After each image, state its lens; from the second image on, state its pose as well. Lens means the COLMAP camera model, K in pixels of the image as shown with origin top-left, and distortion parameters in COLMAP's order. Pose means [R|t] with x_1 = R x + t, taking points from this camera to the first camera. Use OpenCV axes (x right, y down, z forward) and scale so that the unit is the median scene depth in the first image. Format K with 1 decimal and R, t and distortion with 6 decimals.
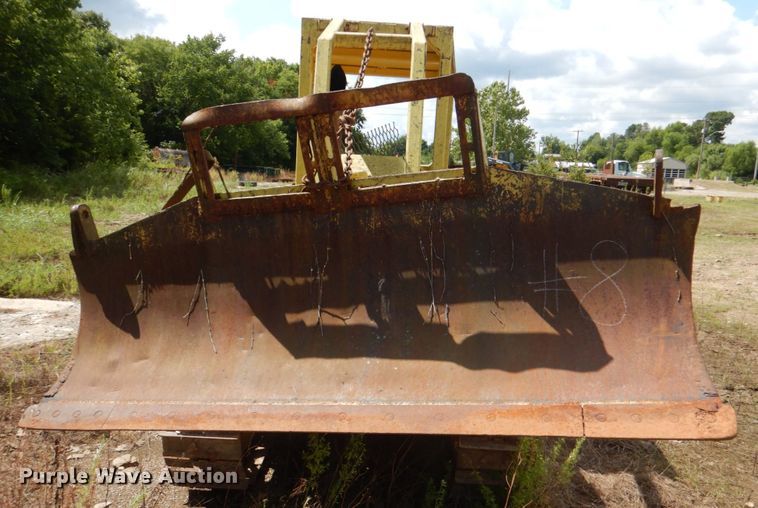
lens RADIAL K [[628.2, 0, 374.3], [0, 628.2, 263.2], [0, 0, 1]] dist [0.022052, -0.002455]
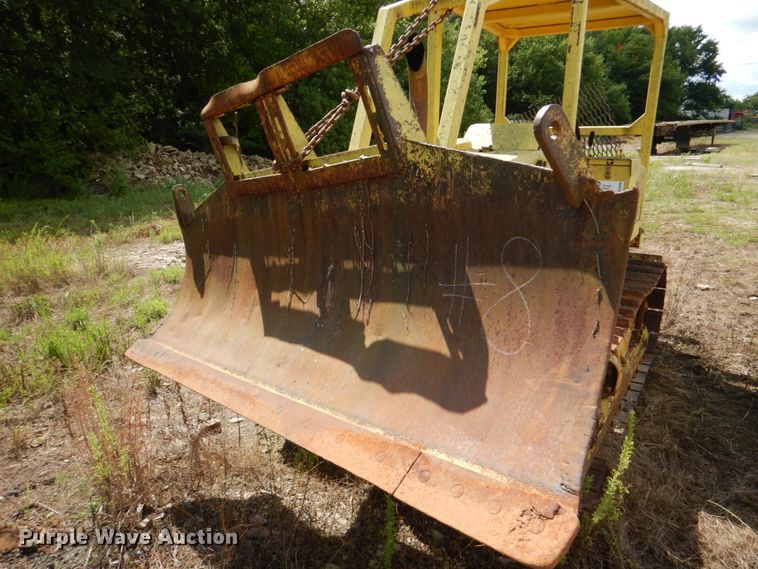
lens RADIAL K [[561.0, 0, 389.5], [0, 561.0, 259.2], [0, 0, 1]] dist [0.008650, 0.004874]
pose [[0.842308, 0.065549, -0.534995, 0.568660], [-0.030842, 0.996813, 0.073573, -0.052291], [0.538113, -0.045471, 0.841645, 0.367818]]
